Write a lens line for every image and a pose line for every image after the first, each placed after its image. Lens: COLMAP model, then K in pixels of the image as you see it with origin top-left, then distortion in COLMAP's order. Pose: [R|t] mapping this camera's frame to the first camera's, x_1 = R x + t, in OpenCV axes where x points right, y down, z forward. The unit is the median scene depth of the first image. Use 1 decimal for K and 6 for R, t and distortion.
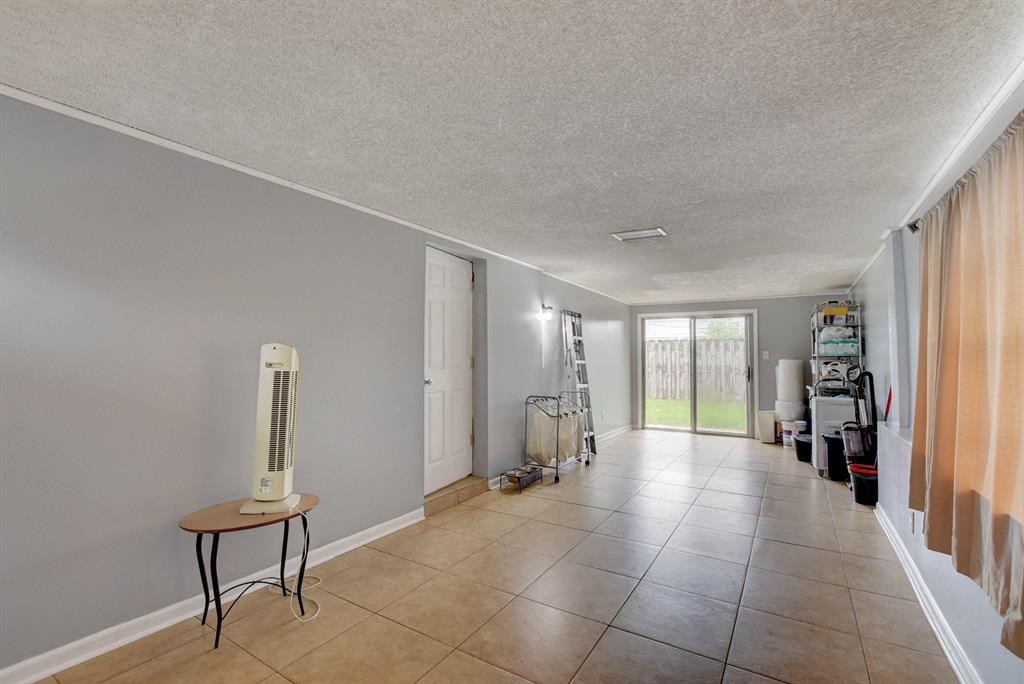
lens RADIAL K [[453.2, 0, 516.4], [0, 453.2, 340.9], [0, 0, 1]] dist [-0.034991, 0.003302]
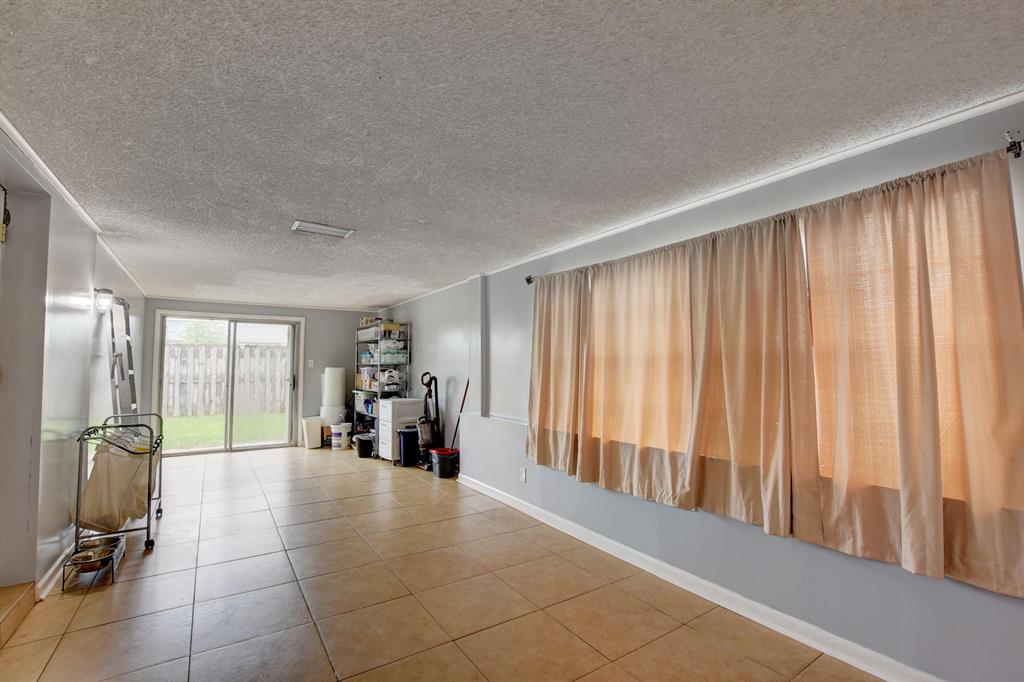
lens RADIAL K [[453.3, 0, 518.2], [0, 453.3, 341.5], [0, 0, 1]] dist [-0.029283, 0.001113]
pose [[0.409975, 0.045813, 0.910946, -0.254606], [-0.032070, 0.998844, -0.035800, 0.004905], [-0.911533, -0.014536, 0.410970, 0.184058]]
